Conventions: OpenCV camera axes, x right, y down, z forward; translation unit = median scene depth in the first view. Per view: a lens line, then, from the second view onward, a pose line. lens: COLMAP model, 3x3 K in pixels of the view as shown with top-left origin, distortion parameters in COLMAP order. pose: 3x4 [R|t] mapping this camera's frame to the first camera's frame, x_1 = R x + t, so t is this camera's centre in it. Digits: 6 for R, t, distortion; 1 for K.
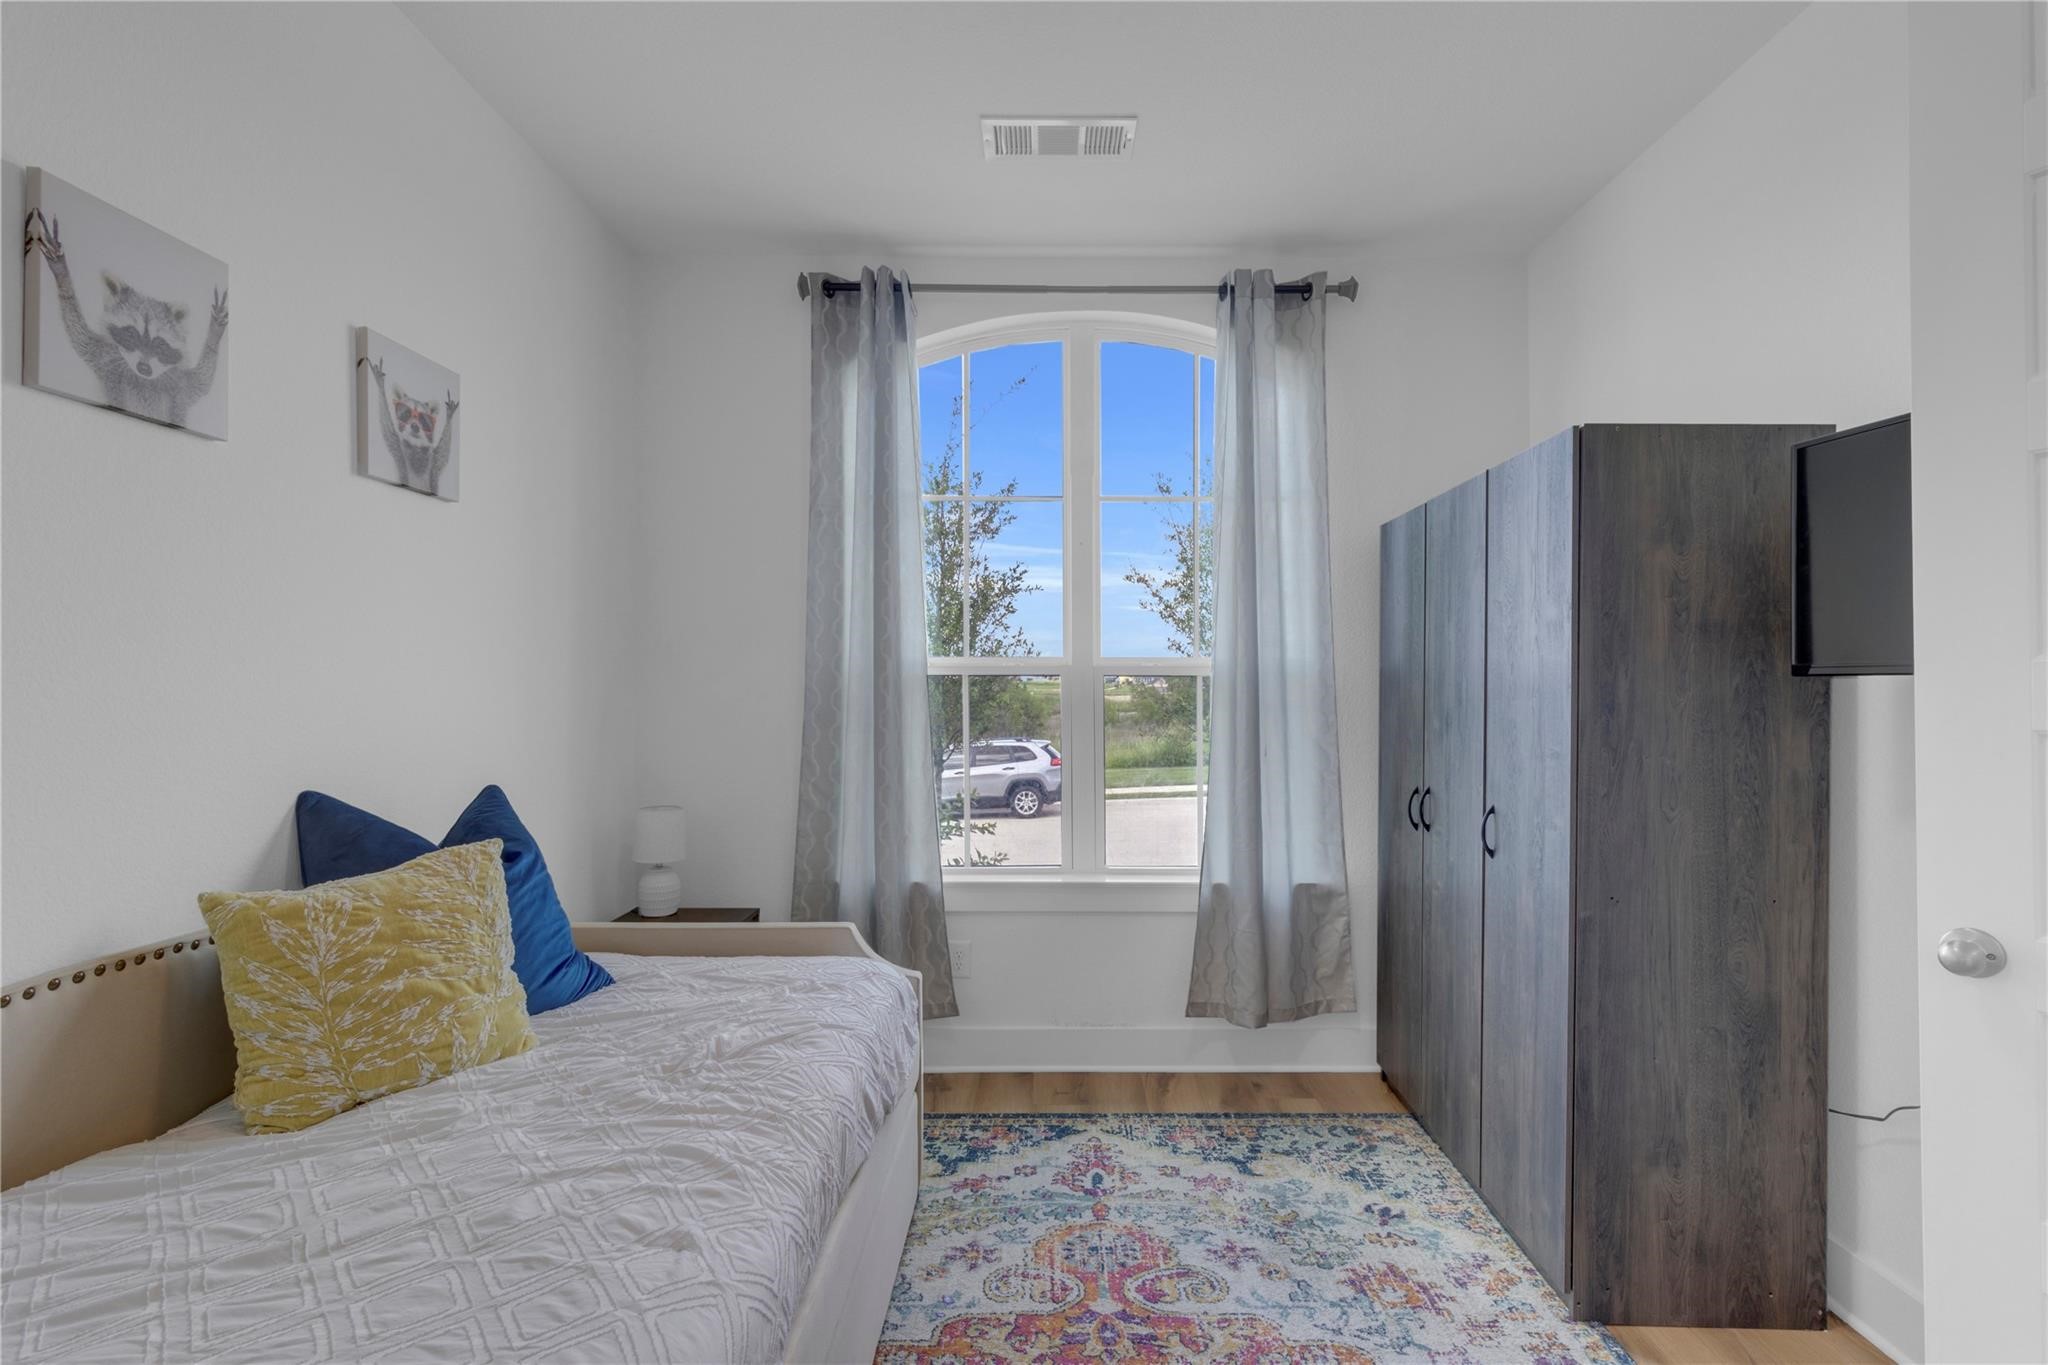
lens RADIAL K [[961.5, 0, 1028.6], [0, 961.5, 674.5], [0, 0, 1]] dist [0.003392, -0.000268]
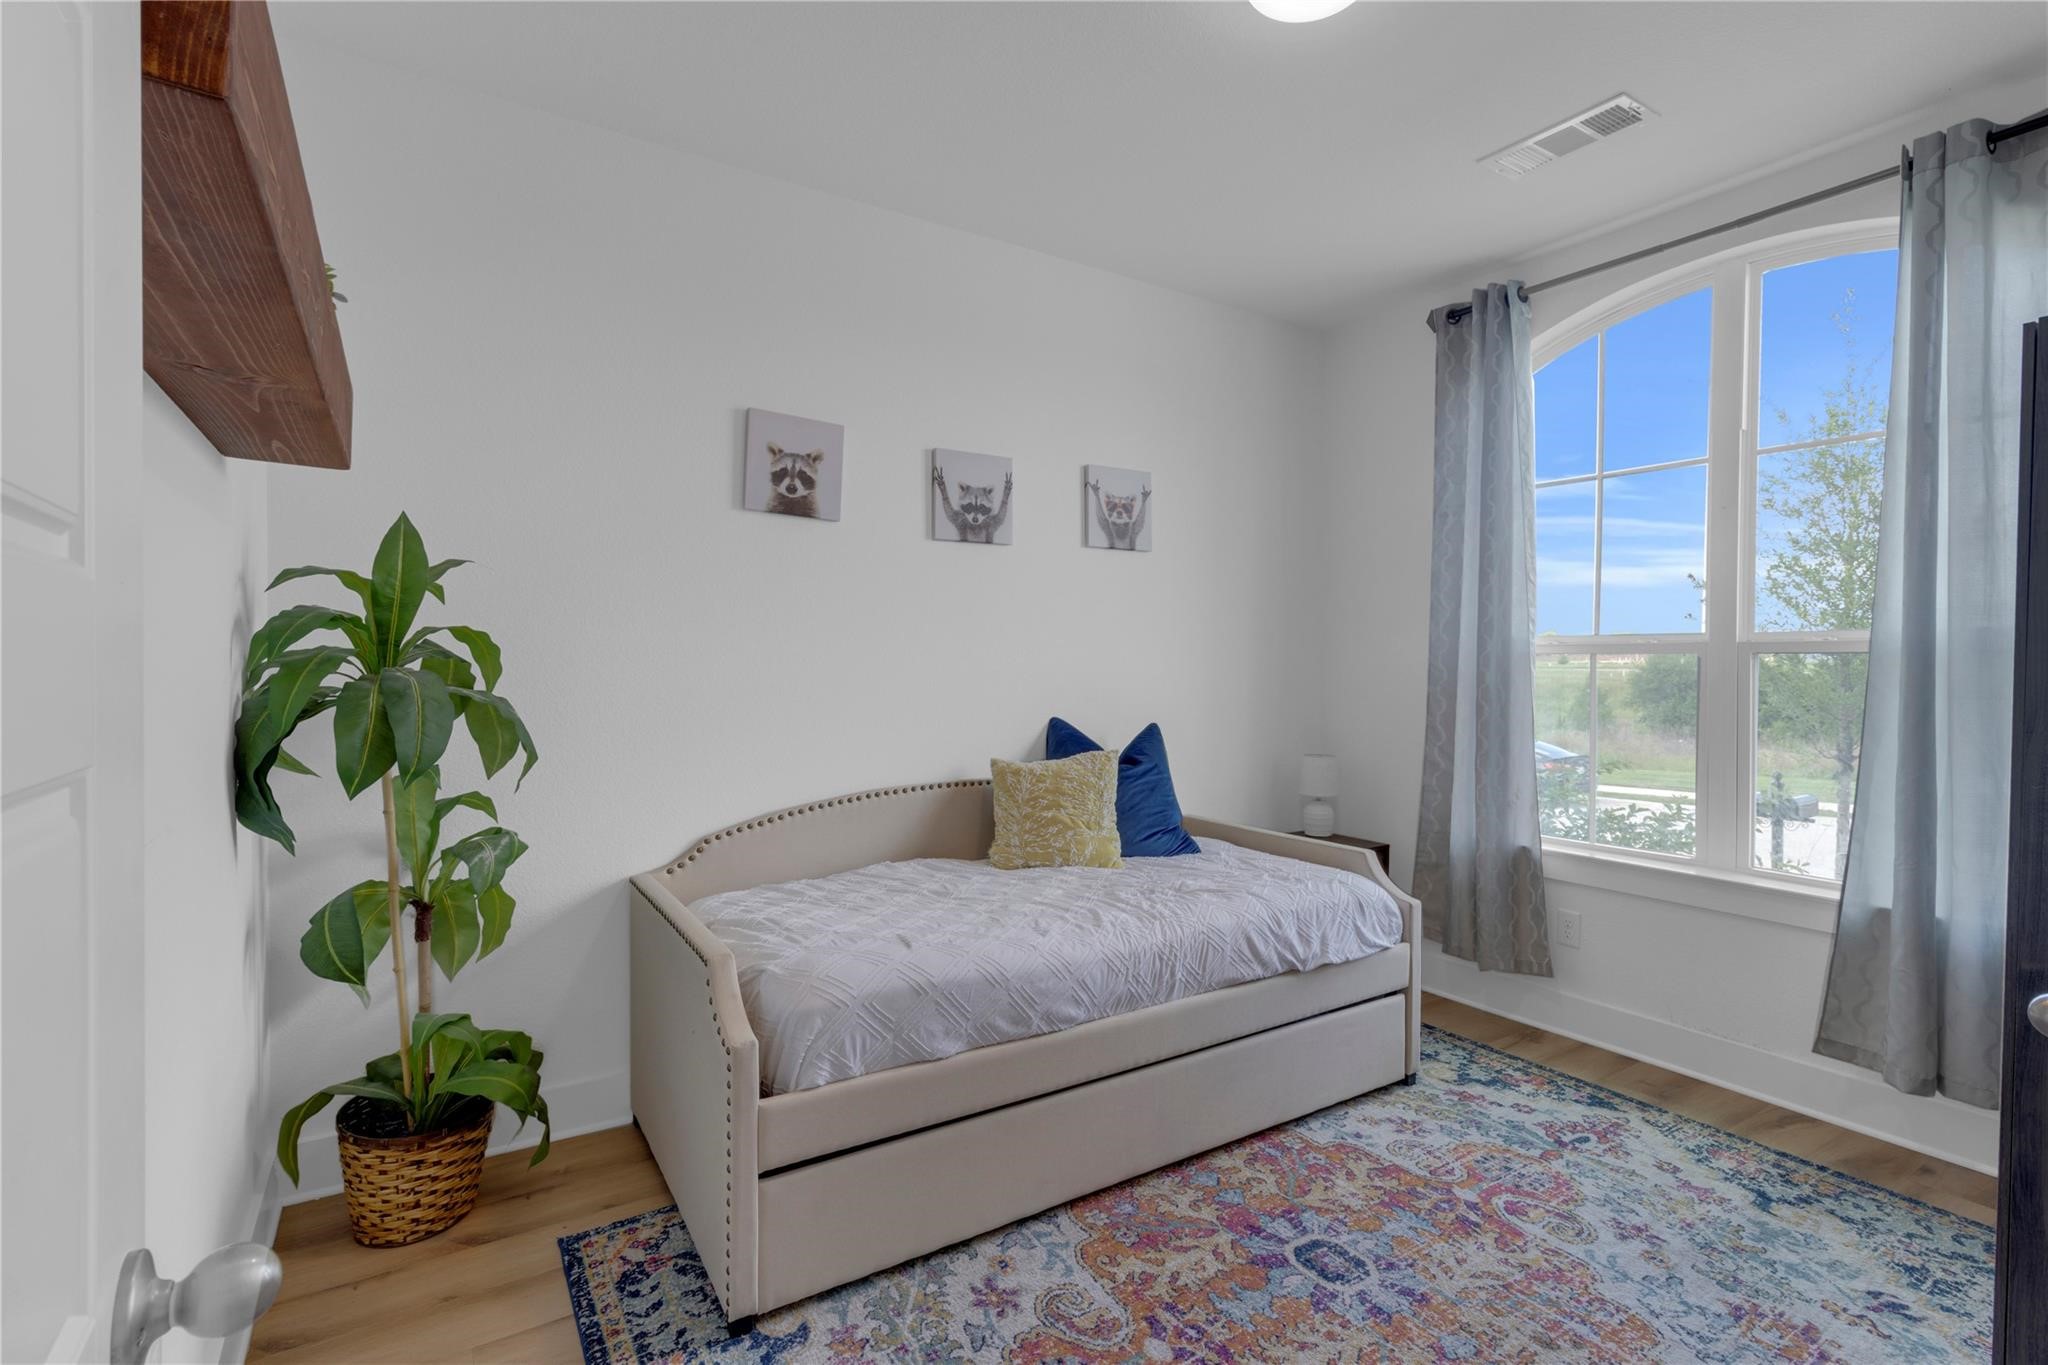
lens RADIAL K [[983.5, 0, 1034.4], [0, 983.5, 651.3], [0, 0, 1]] dist [0.009366, -0.000351]
pose [[0.538721, -0.007792, -0.842448, 0.734194], [0.007426, 0.999962, -0.004500, -0.001678], [0.842451, -0.003832, 0.538759, -0.076717]]
